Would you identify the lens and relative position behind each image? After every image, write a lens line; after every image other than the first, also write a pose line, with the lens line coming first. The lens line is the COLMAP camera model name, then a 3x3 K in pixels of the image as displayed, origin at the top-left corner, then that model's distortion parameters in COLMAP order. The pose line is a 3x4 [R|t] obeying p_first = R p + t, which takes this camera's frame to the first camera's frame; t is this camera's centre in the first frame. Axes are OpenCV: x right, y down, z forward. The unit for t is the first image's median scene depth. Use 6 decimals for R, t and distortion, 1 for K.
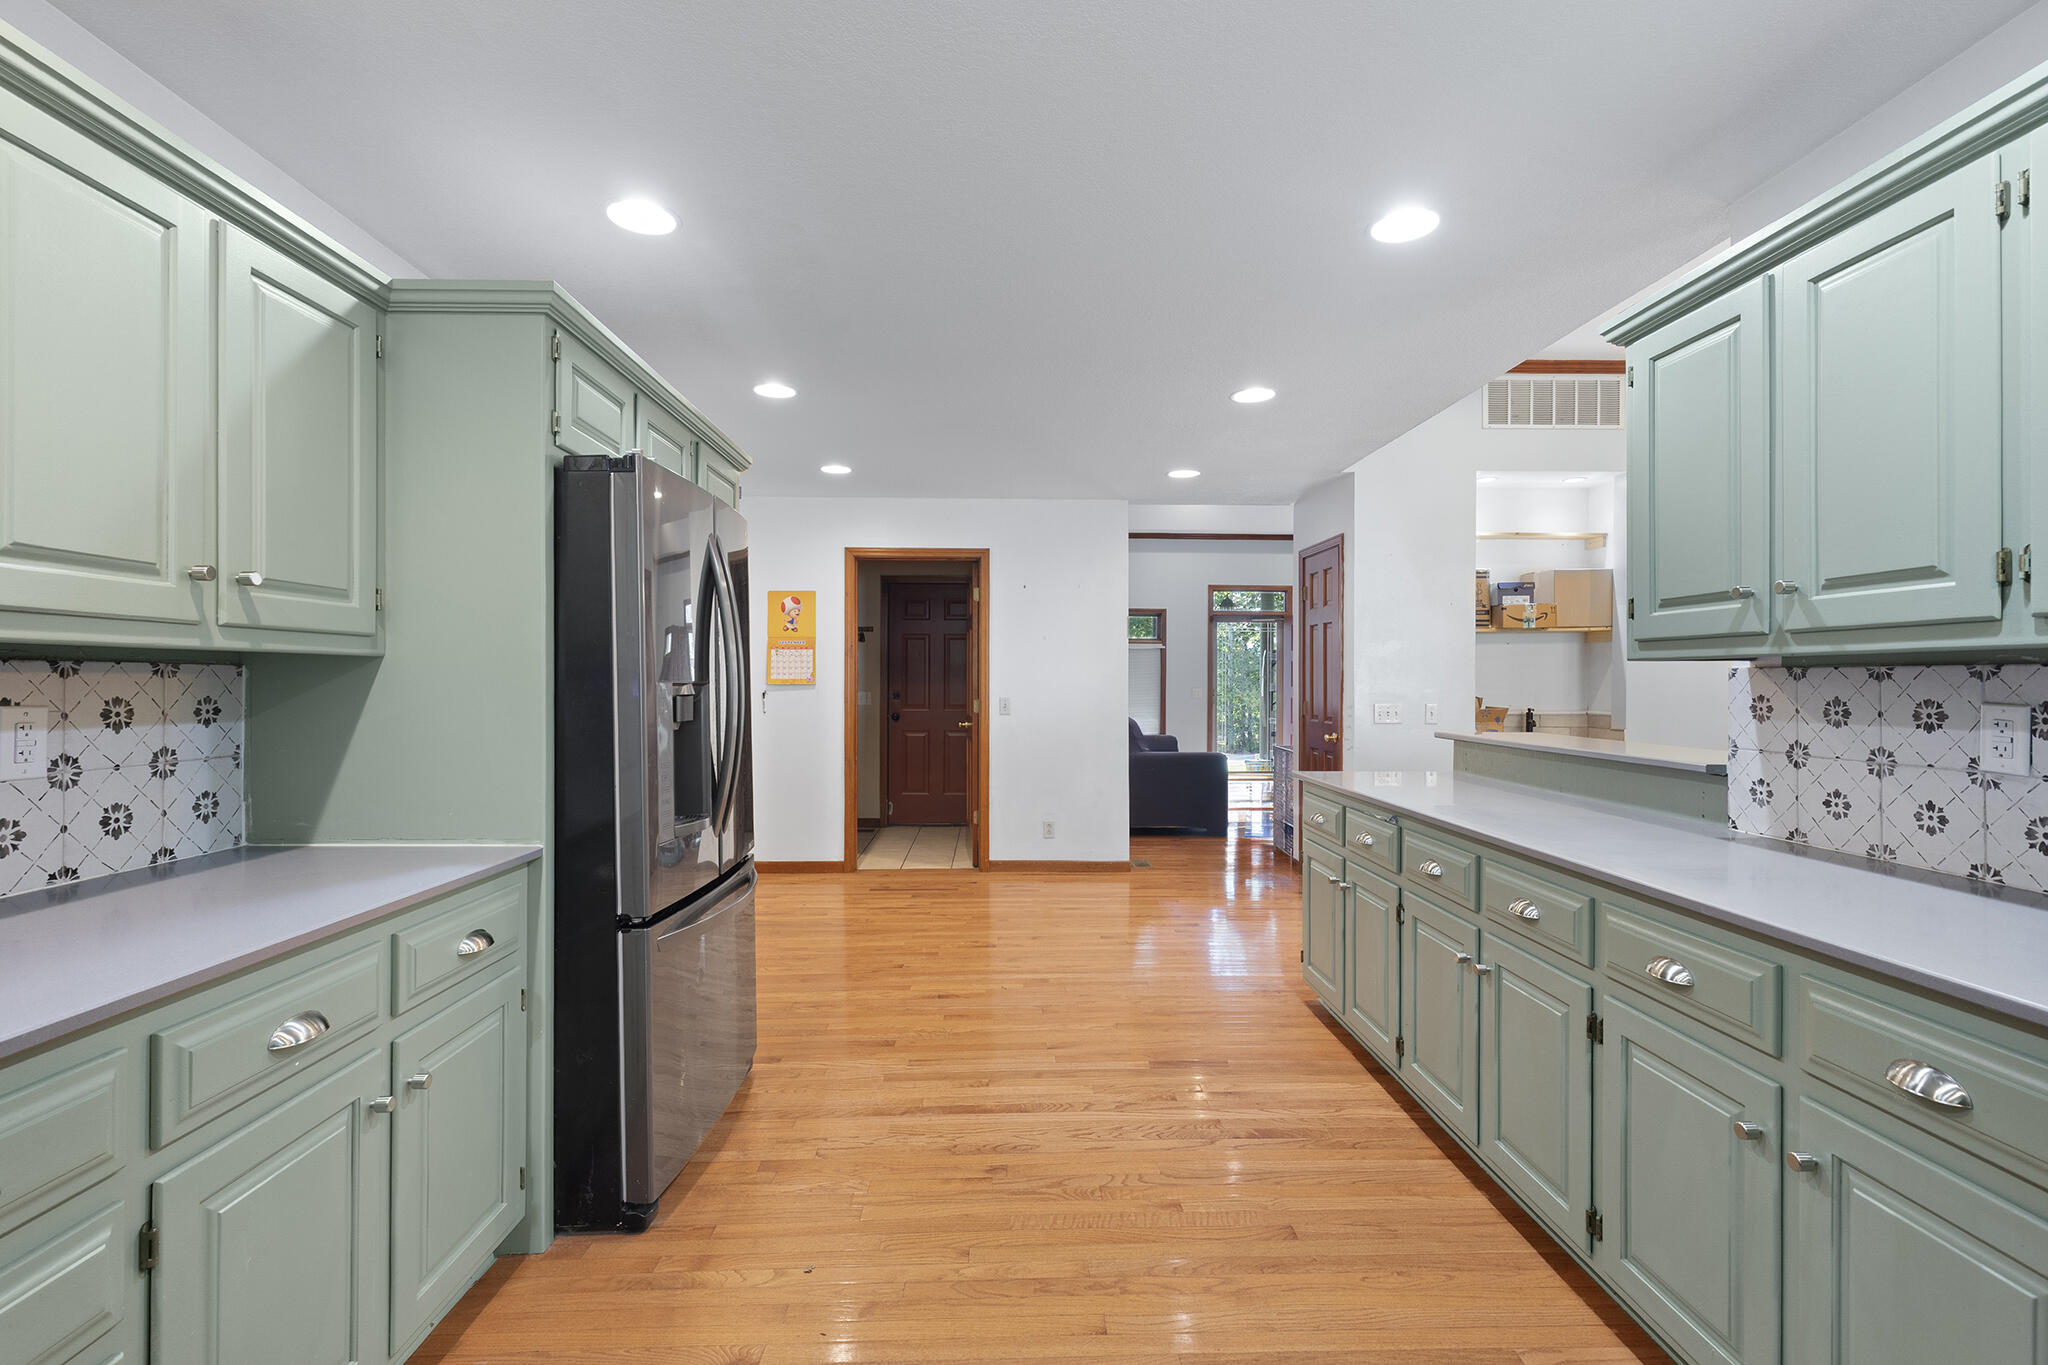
lens RADIAL K [[919.0, 0, 1023.7], [0, 919.0, 677.2], [0, 0, 1]] dist [0.008693, -0.004210]
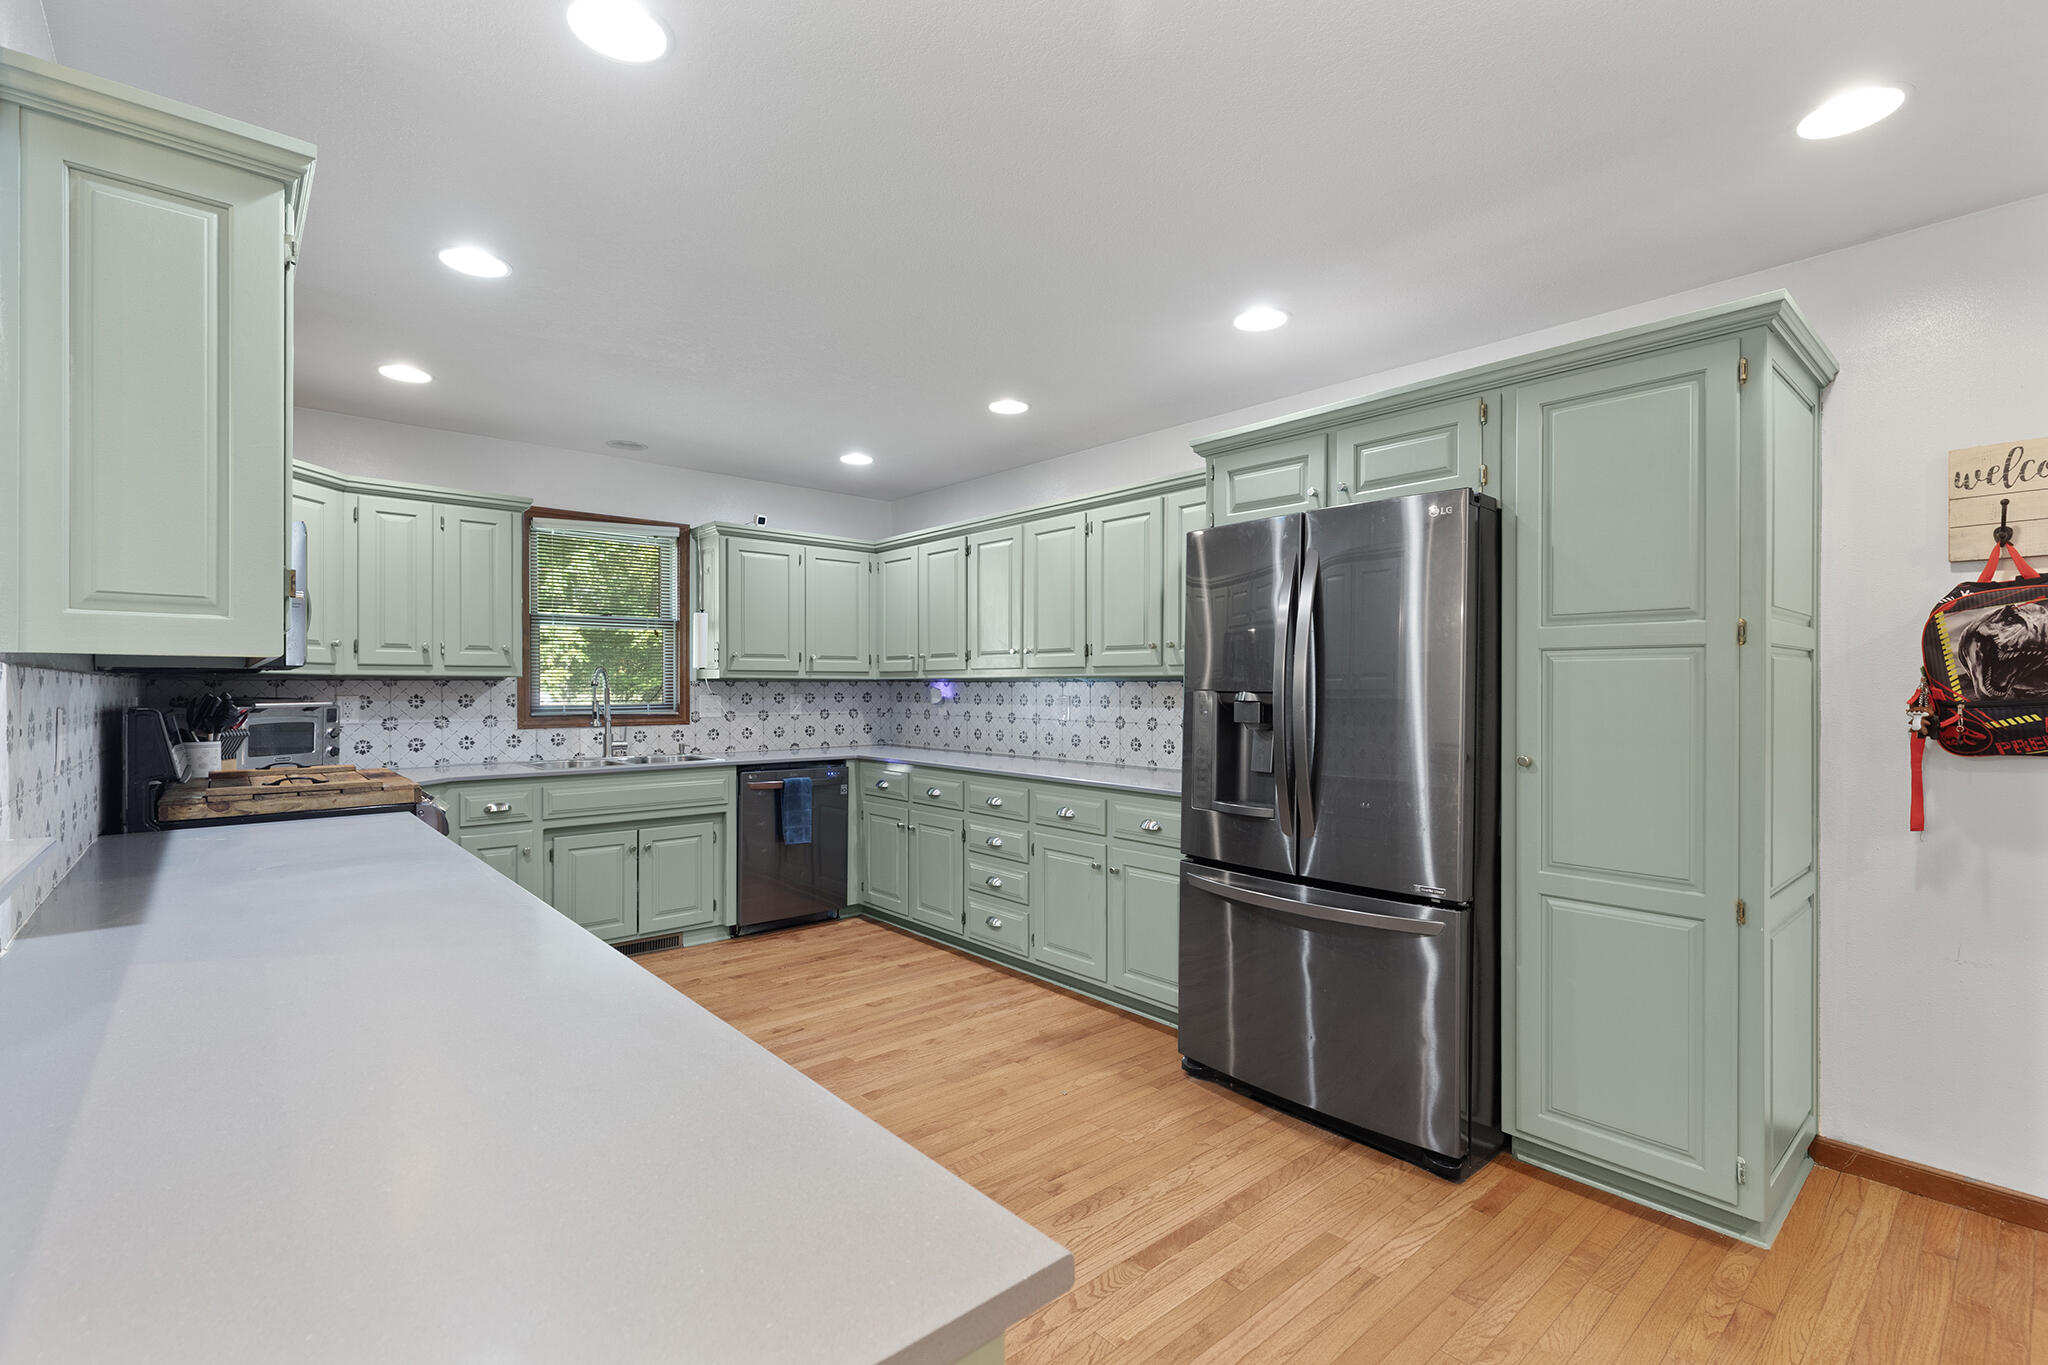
lens RADIAL K [[919.0, 0, 1026.0], [0, 919.0, 691.1], [0, 0, 1]] dist [0.008693, -0.004210]
pose [[-0.767656, 0.000219, -0.640861, 0.752220], [-0.000068, 1.000000, 0.000424, 0.007422], [0.640862, 0.000369, -0.767656, 2.095328]]
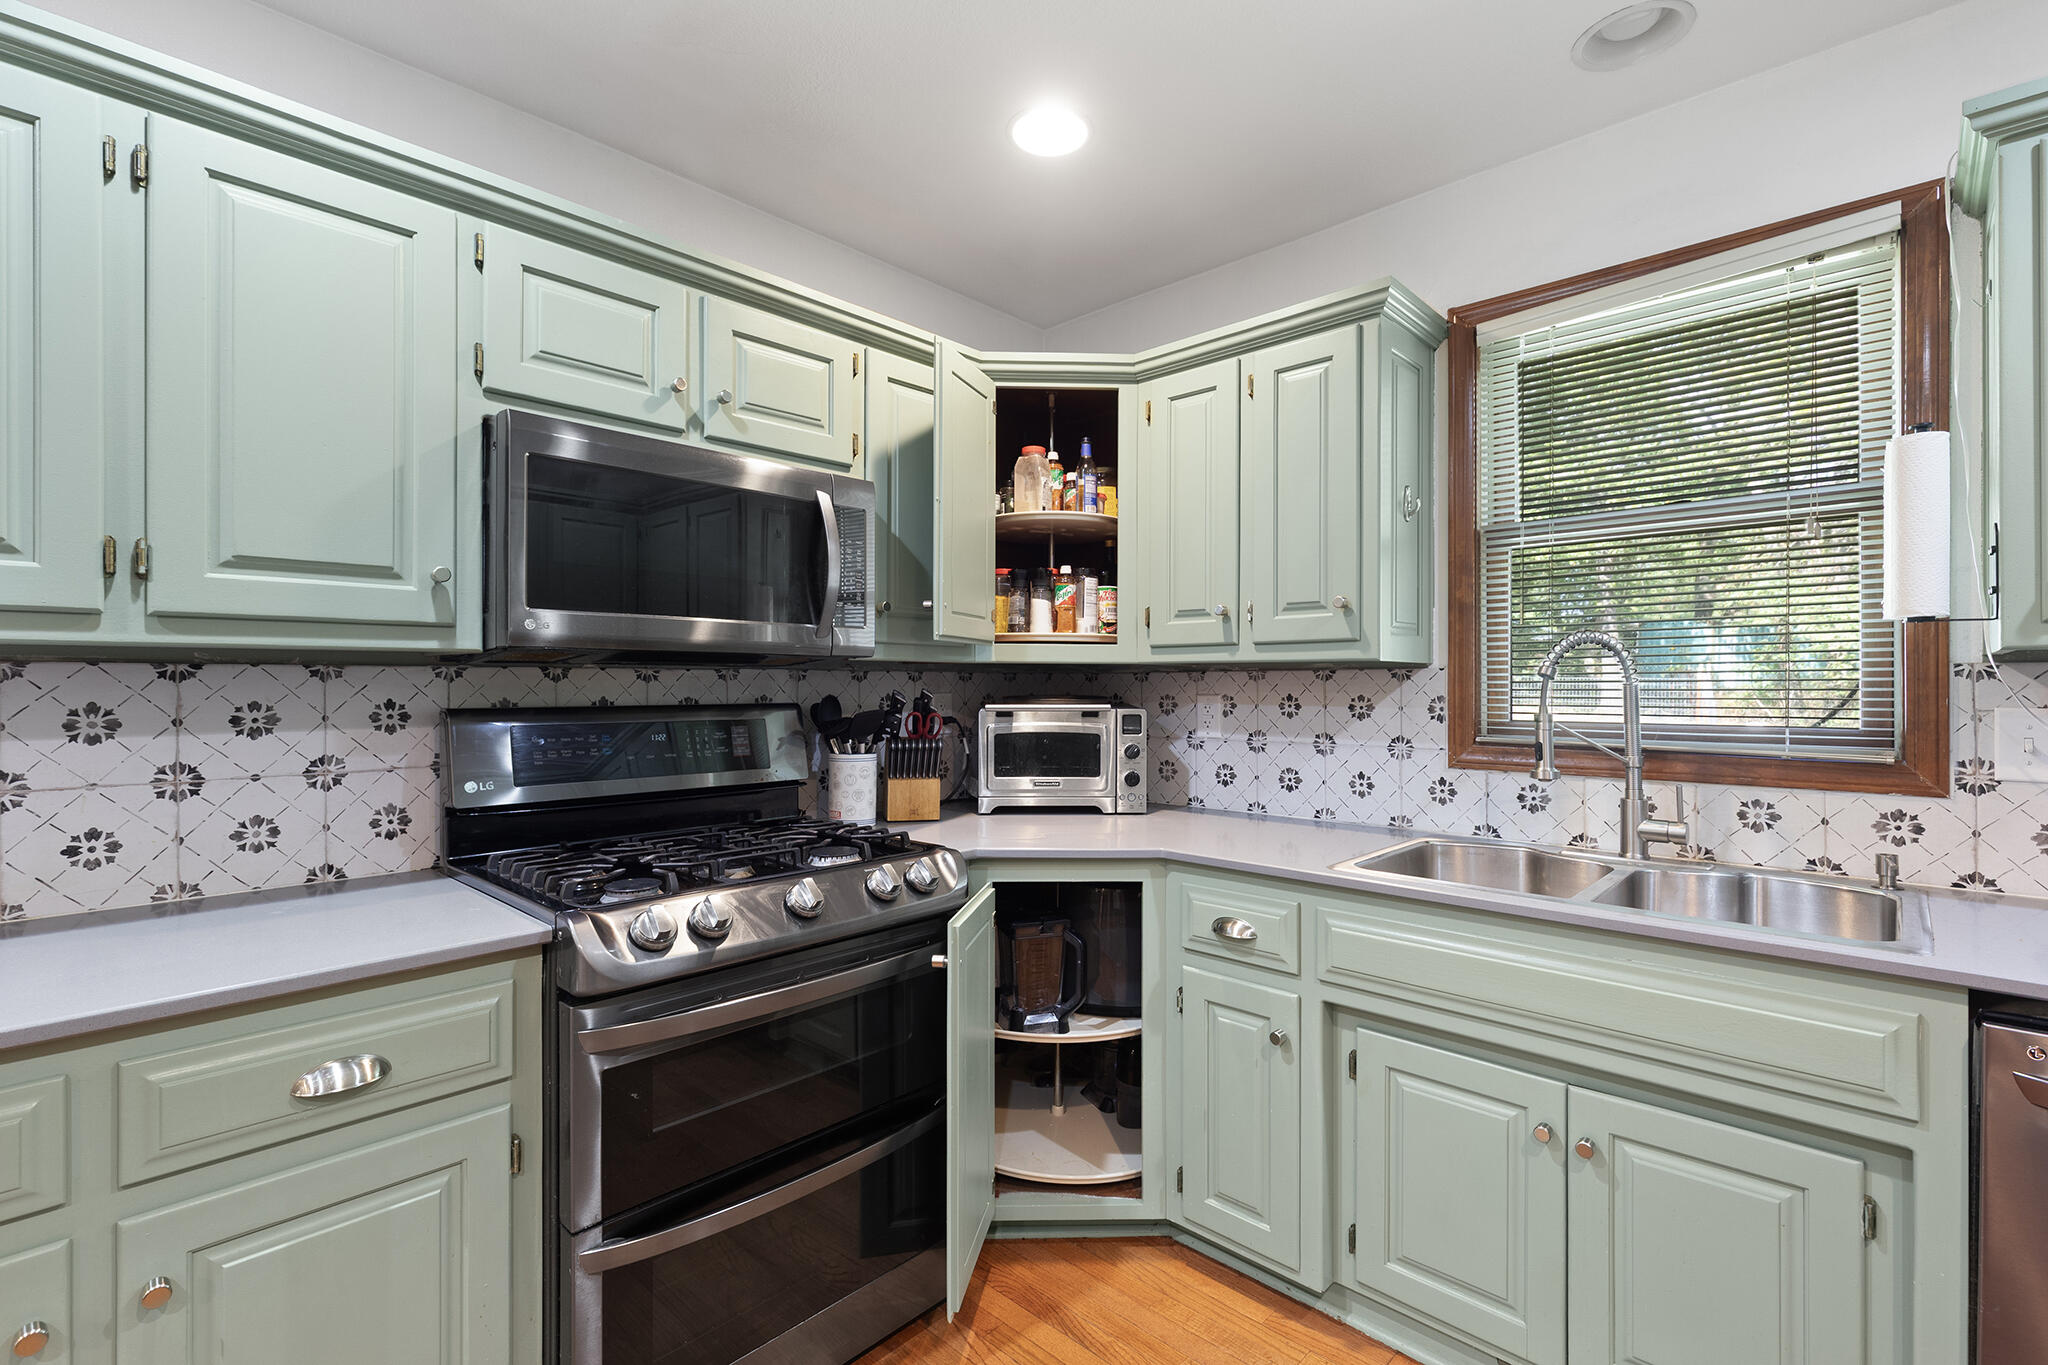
lens RADIAL K [[919.0, 0, 1024.7], [0, 919.0, 680.1], [0, 0, 1]] dist [0.008693, -0.004210]
pose [[-0.709565, -0.000822, 0.704640, -0.160366], [-0.003954, 0.999988, -0.002815, 0.001686], [-0.704629, -0.004783, -0.709560, 0.705386]]
